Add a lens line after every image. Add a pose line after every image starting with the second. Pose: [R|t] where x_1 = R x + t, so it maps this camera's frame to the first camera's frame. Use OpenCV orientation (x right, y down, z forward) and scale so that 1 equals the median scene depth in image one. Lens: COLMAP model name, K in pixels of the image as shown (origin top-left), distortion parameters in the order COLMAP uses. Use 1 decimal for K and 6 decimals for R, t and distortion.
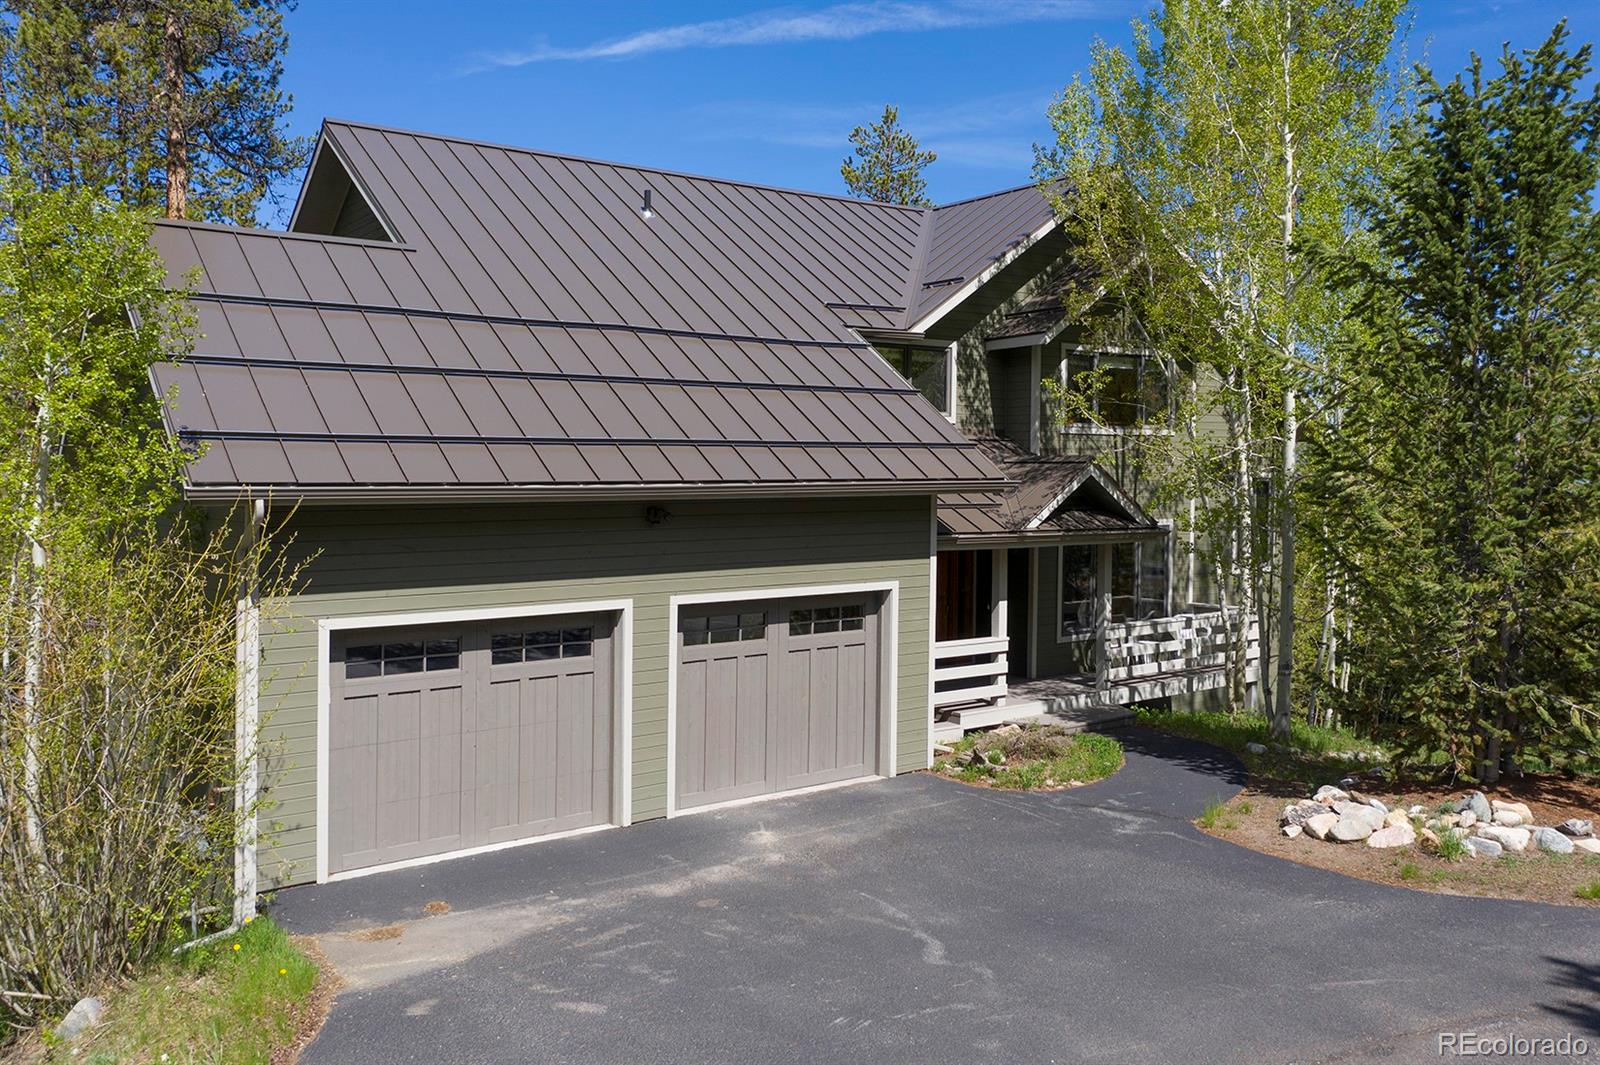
lens RADIAL K [[1232.0, 0, 875.4], [0, 1232.0, 526.2], [0, 0, 1]] dist [0.008223, 0.003702]
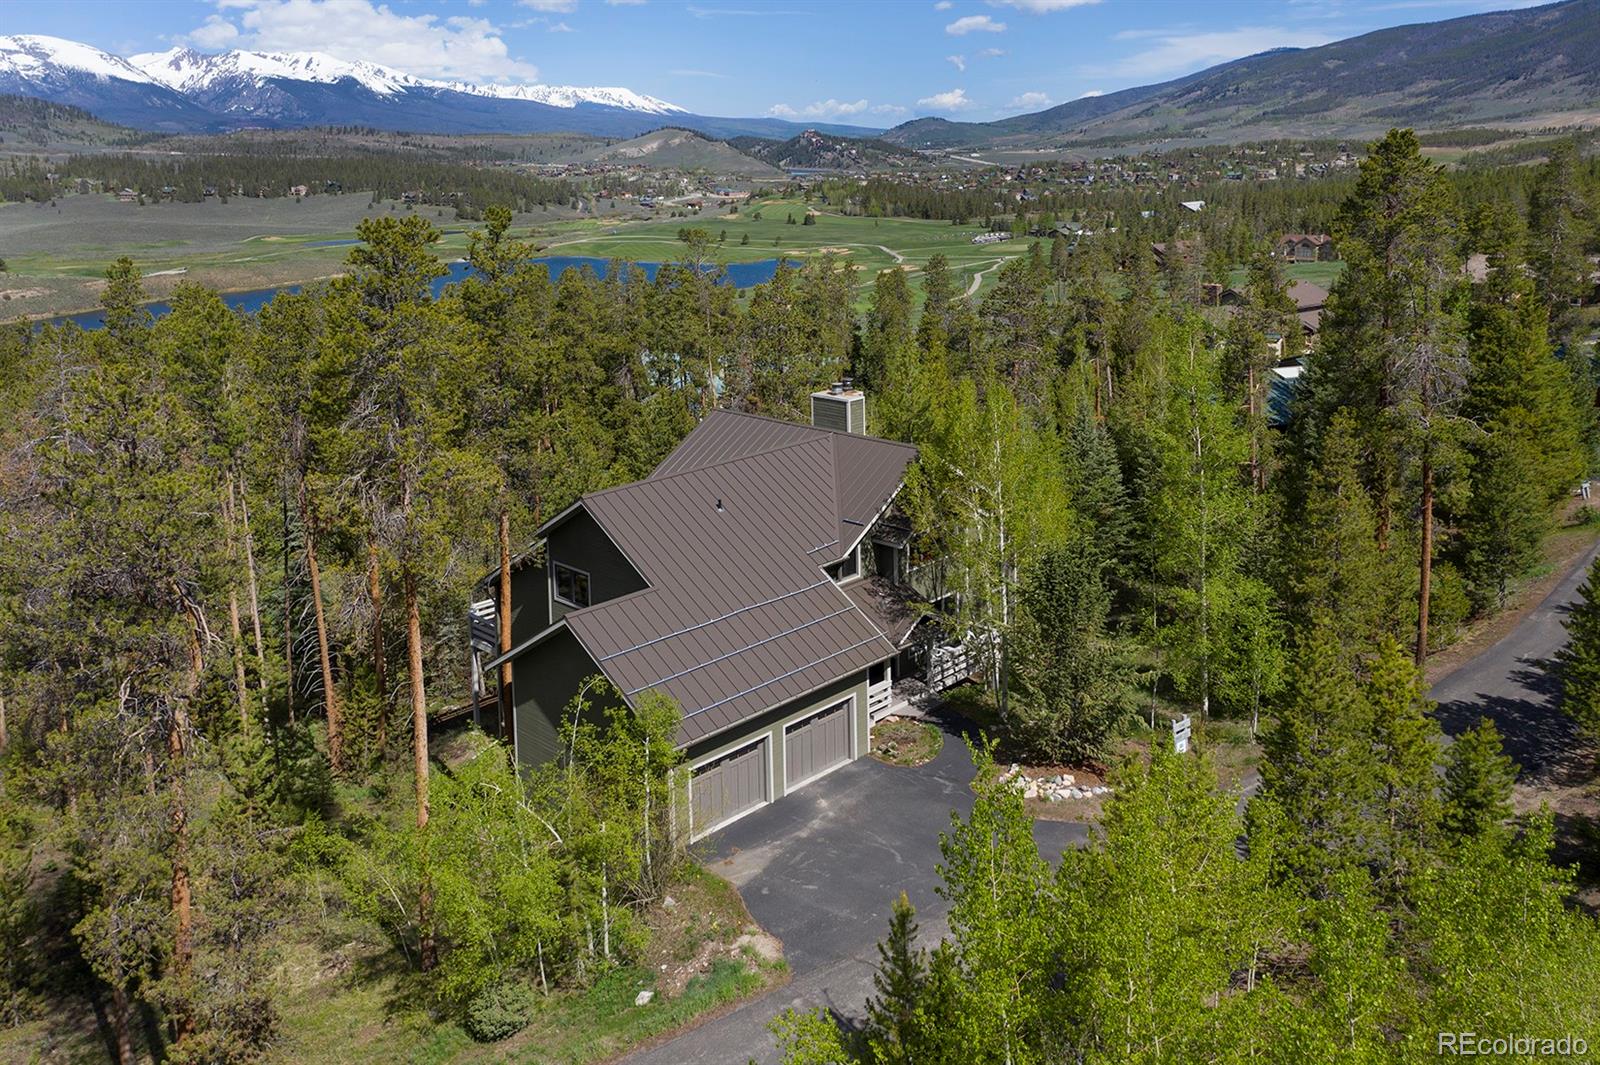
lens RADIAL K [[1208.6, 0, 800.0], [0, 1208.6, 532.5], [0, 0, 1]] dist [-0.002847, 0.002608]
pose [[0.991991, -0.086707, 0.091847, -0.346410], [0.059144, 0.961381, 0.268791, -1.110722], [-0.111606, -0.261206, 0.958809, -1.523344]]
